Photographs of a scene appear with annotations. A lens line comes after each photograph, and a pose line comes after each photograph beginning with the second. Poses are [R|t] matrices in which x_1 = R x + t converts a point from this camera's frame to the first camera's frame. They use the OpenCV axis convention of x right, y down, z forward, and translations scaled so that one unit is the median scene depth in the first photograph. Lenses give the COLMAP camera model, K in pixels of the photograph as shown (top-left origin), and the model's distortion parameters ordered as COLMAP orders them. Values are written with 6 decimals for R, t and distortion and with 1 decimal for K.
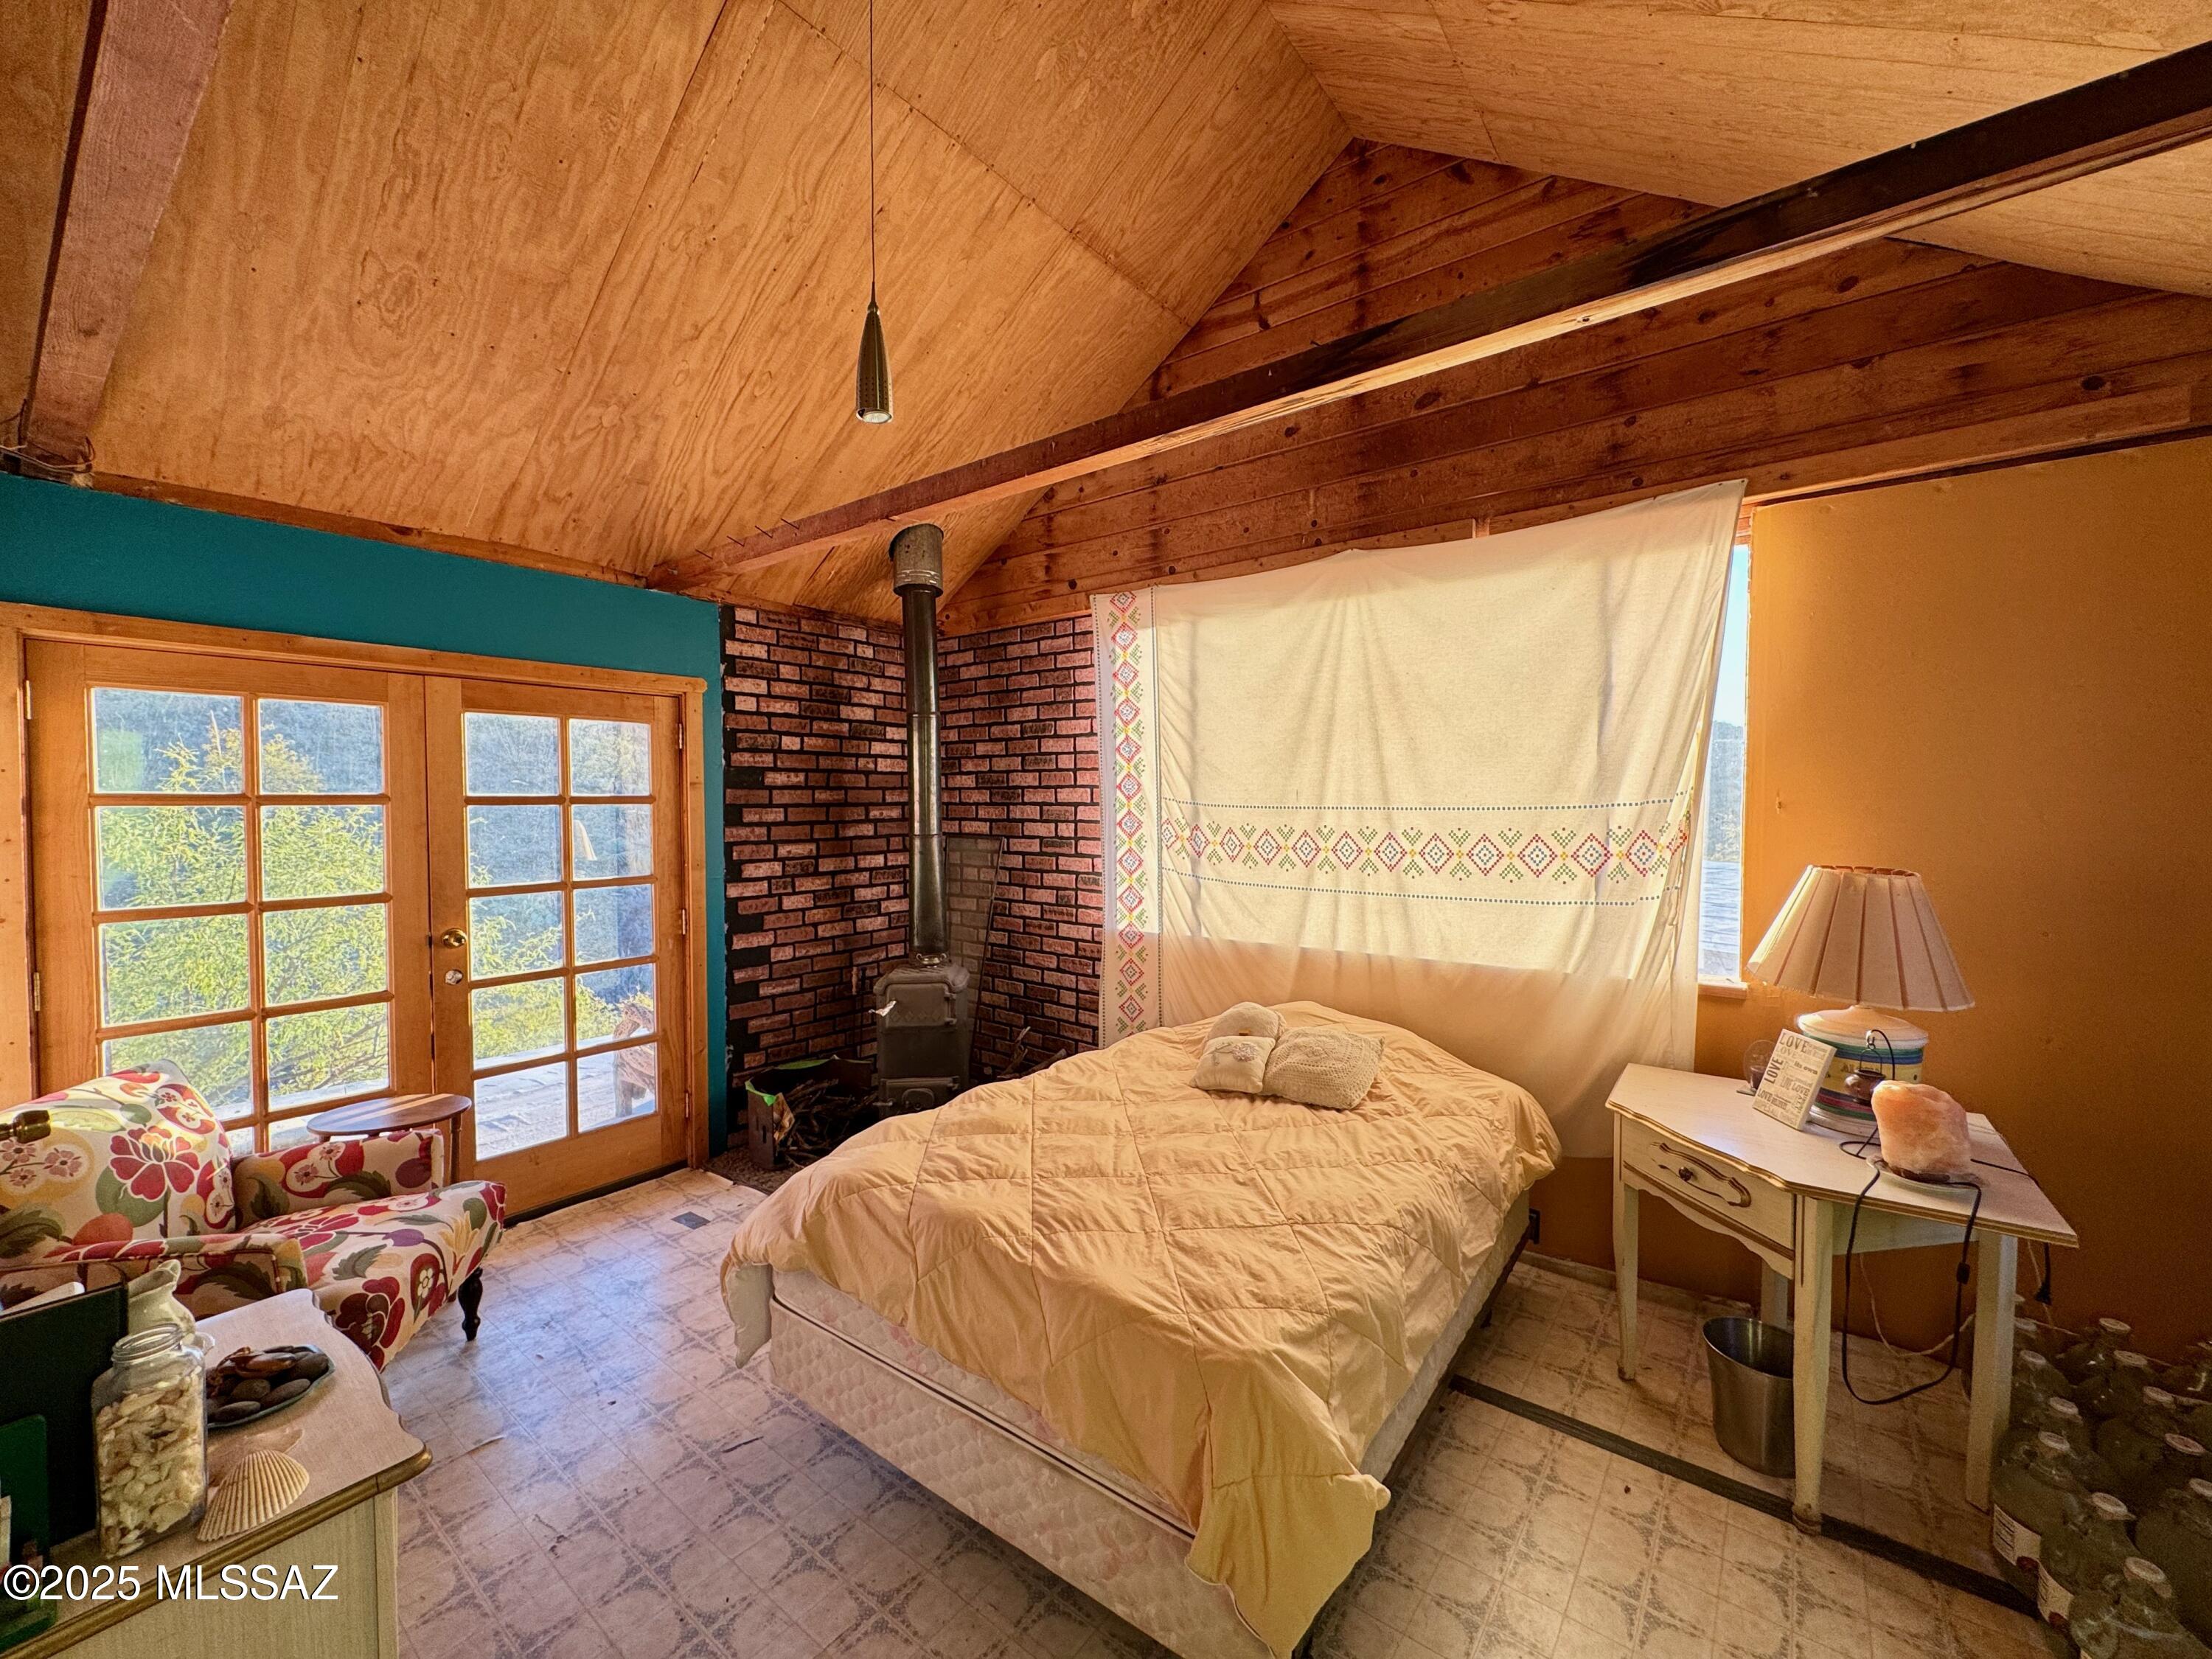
lens RADIAL K [[883.5, 0, 1104.9], [0, 883.5, 831.5], [0, 0, 1]] dist [-0.001238, -0.000078]
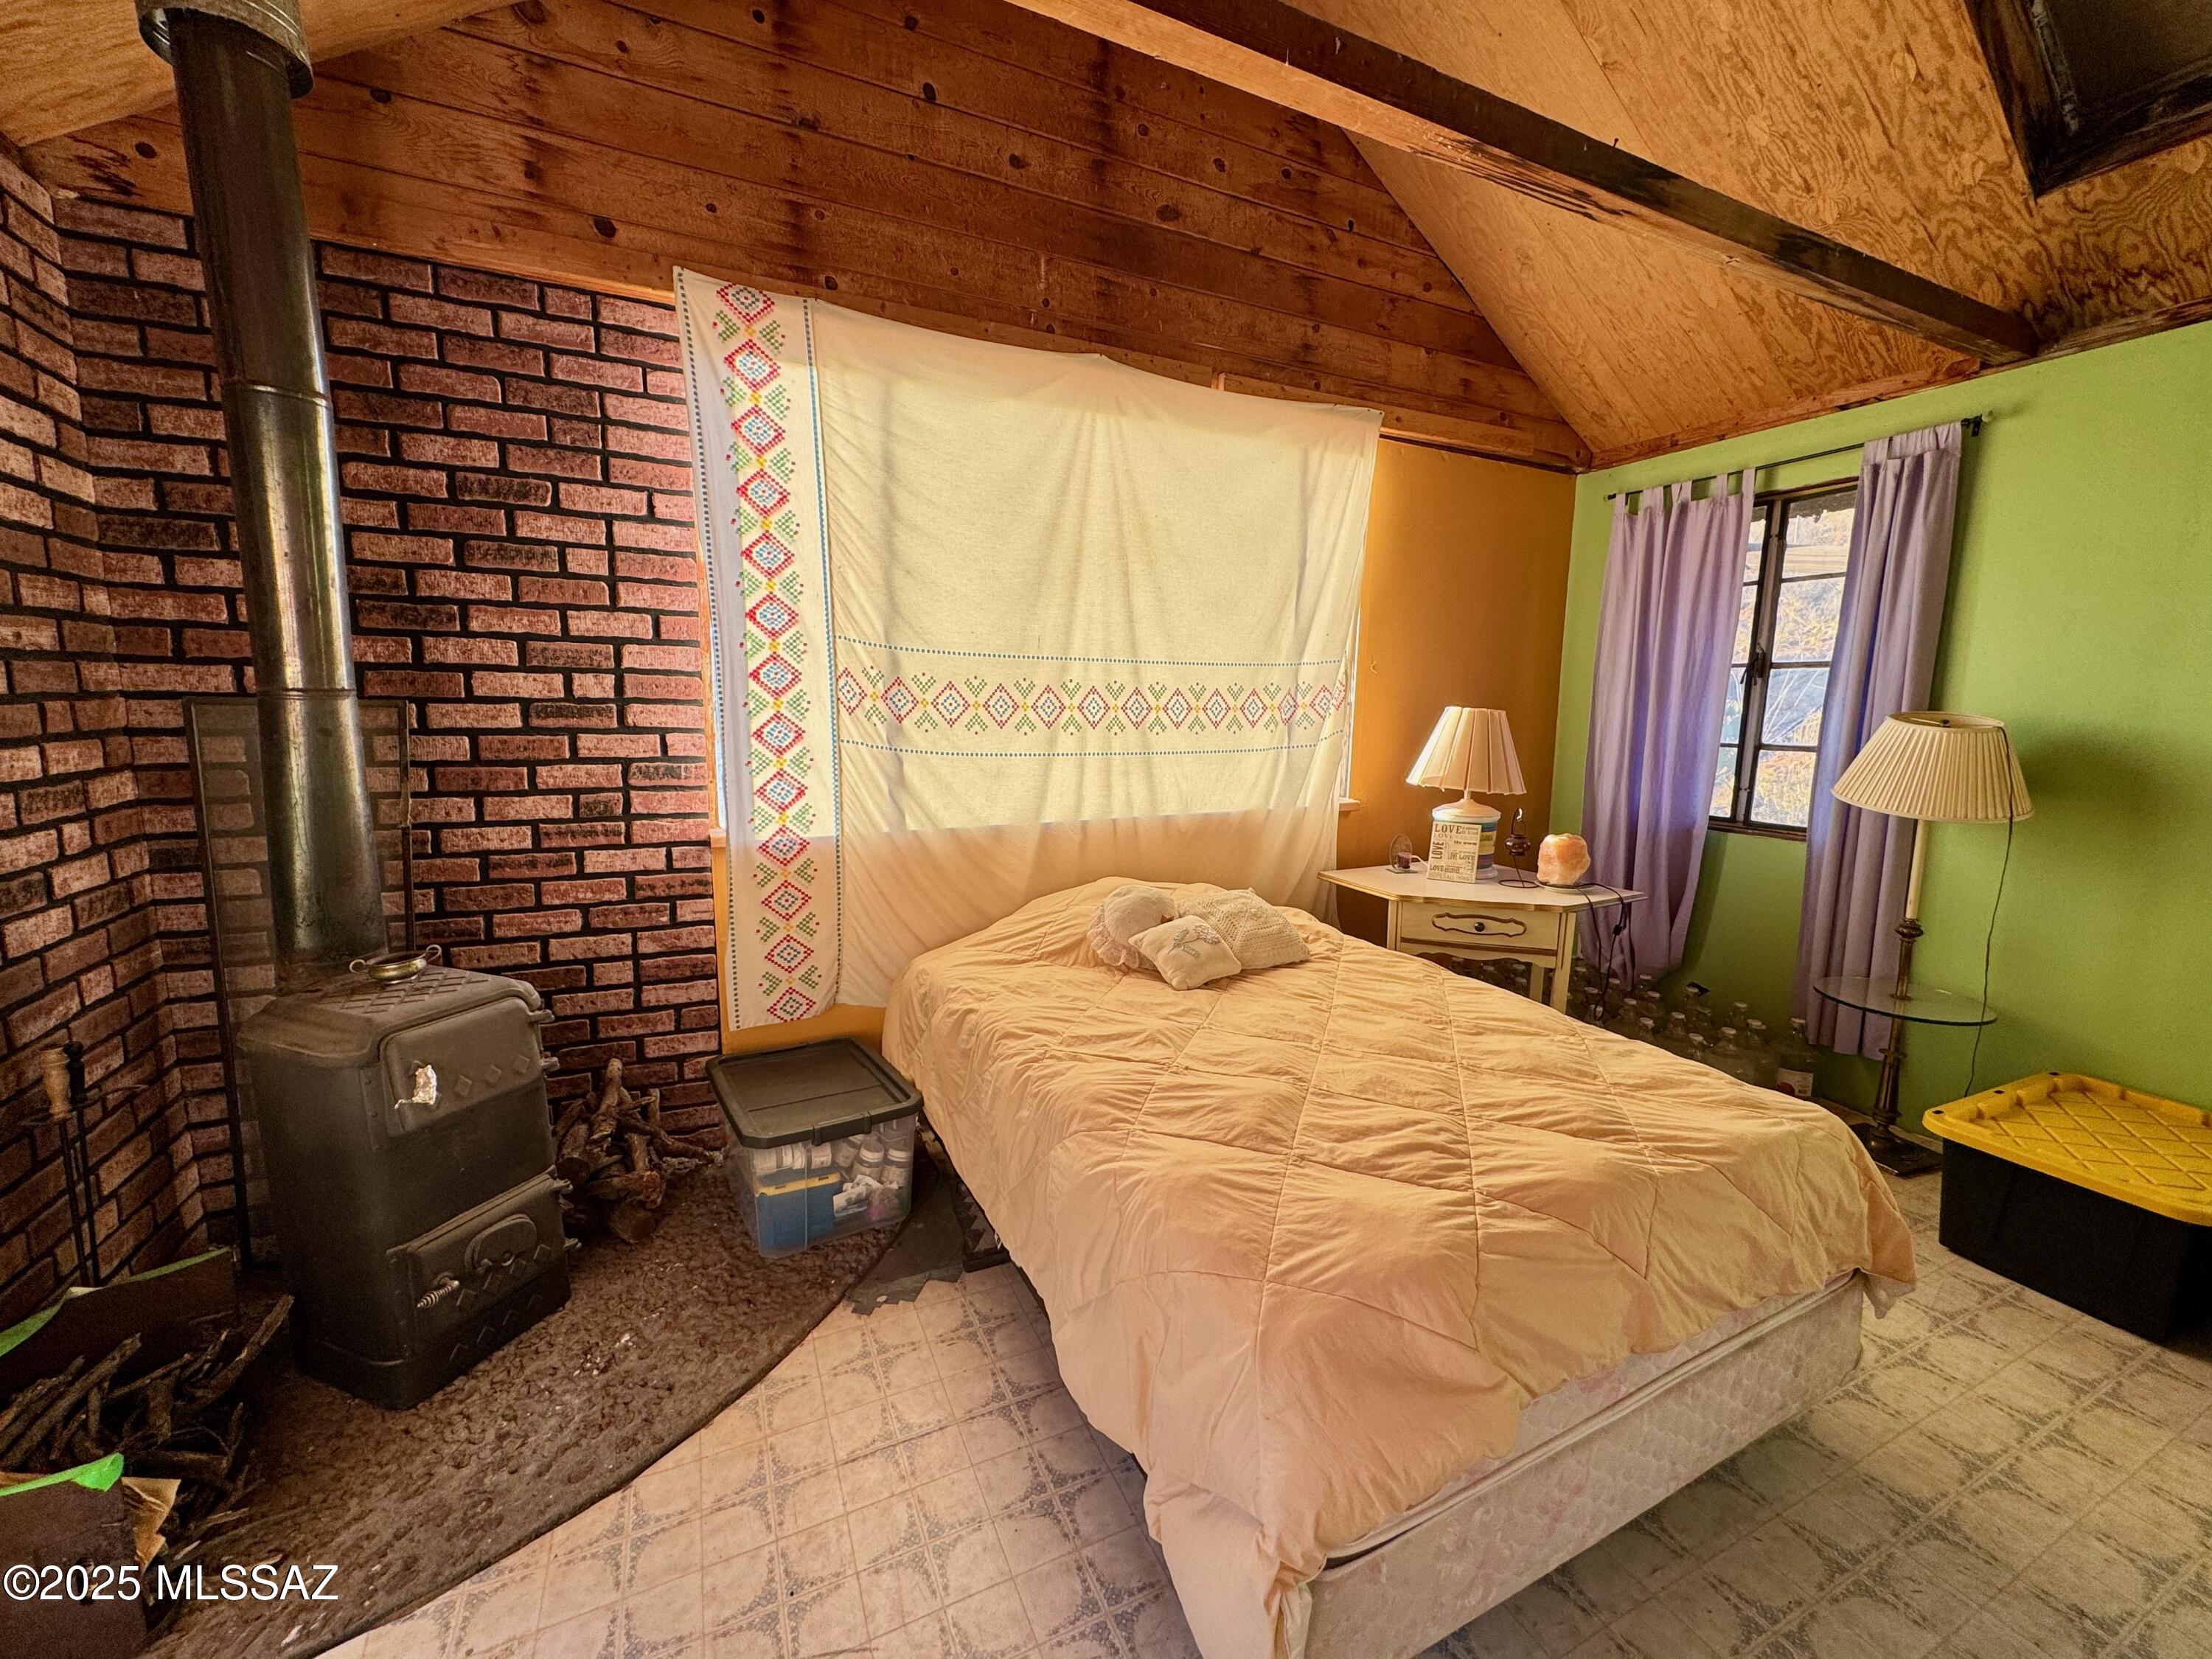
lens RADIAL K [[883.5, 0, 1107.1], [0, 883.5, 828.8], [0, 0, 1]] dist [-0.001238, -0.000078]
pose [[0.449221, -0.123583, 0.884832, -0.450420], [0.016021, 0.991342, 0.130325, 0.022529], [-0.893277, -0.044368, 0.447312, 0.493883]]
